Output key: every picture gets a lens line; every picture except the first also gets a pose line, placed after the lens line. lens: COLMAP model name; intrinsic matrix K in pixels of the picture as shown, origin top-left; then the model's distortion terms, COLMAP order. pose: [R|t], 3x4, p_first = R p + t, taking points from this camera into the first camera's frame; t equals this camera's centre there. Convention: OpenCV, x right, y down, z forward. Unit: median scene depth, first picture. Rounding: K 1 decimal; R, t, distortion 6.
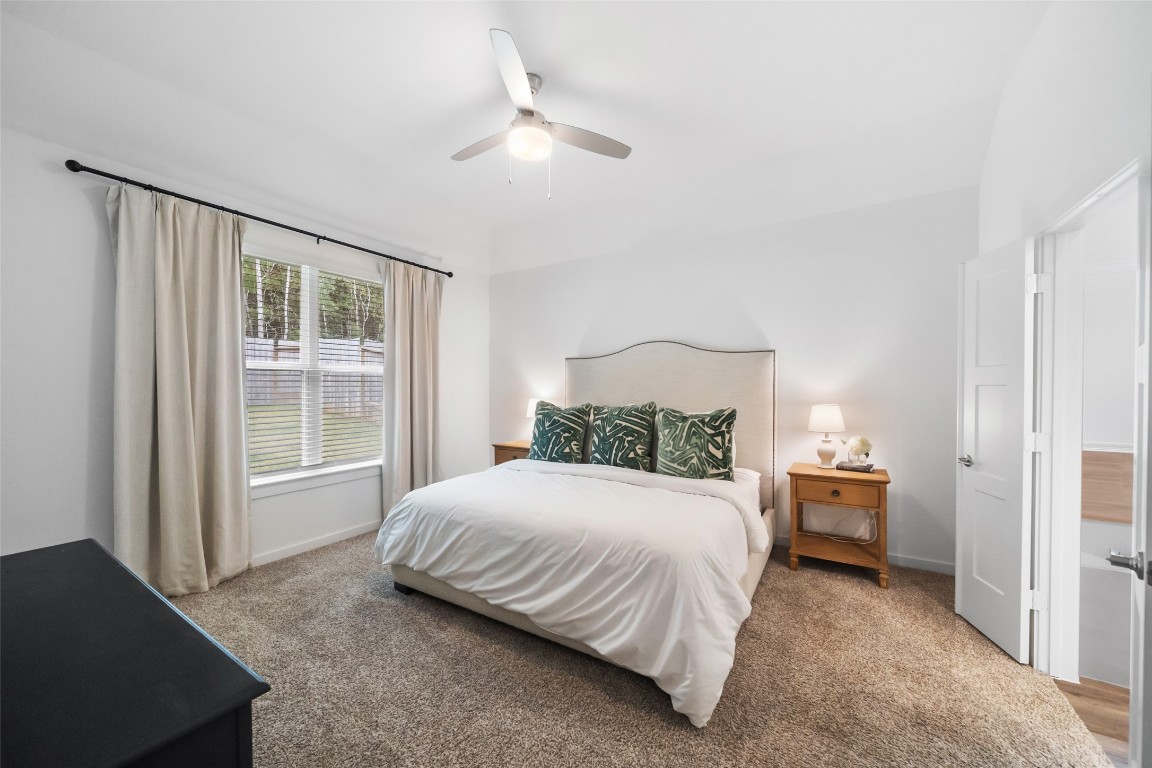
lens RADIAL K [[423.3, 0, 576.0], [0, 423.3, 384.0], [0, 0, 1]] dist [0.006751, 0.000034]
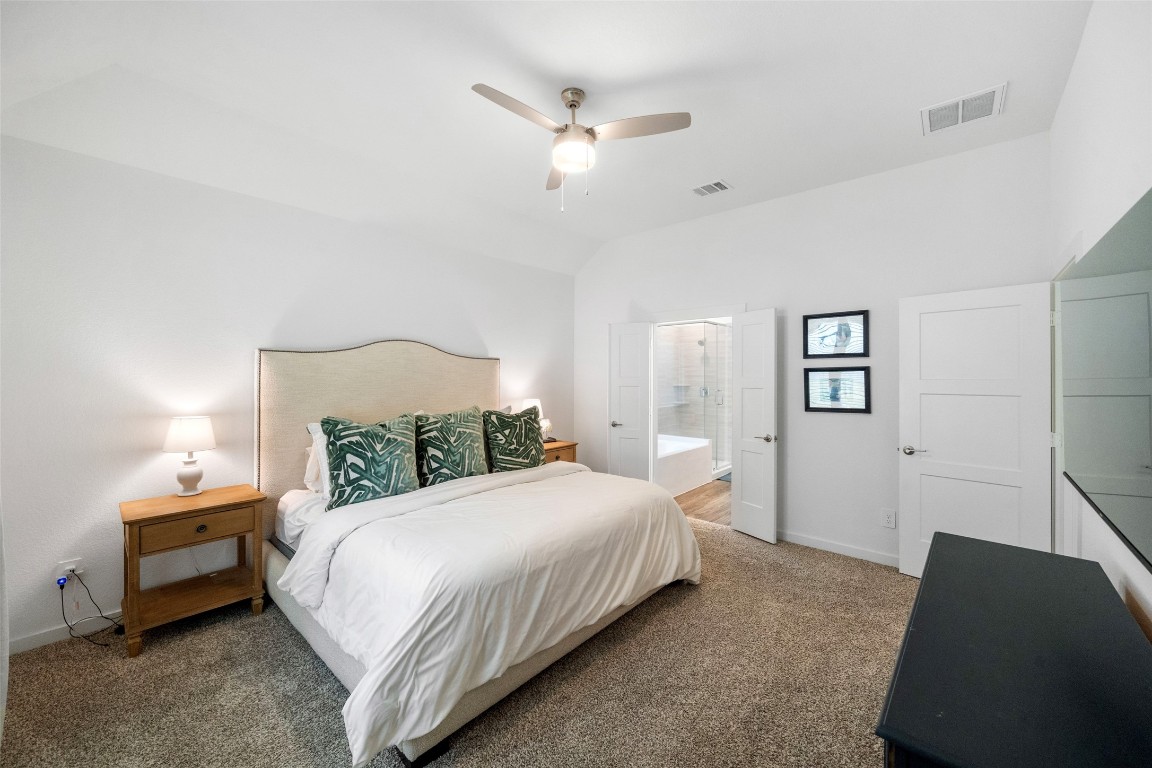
lens RADIAL K [[423.3, 0, 576.0], [0, 423.3, 384.0], [0, 0, 1]] dist [0.006751, 0.000034]
pose [[0.201704, -0.012540, 0.979366, -0.993649], [0.000331, 0.999919, 0.012735, -0.029588], [-0.979447, -0.002245, 0.201692, 0.740141]]
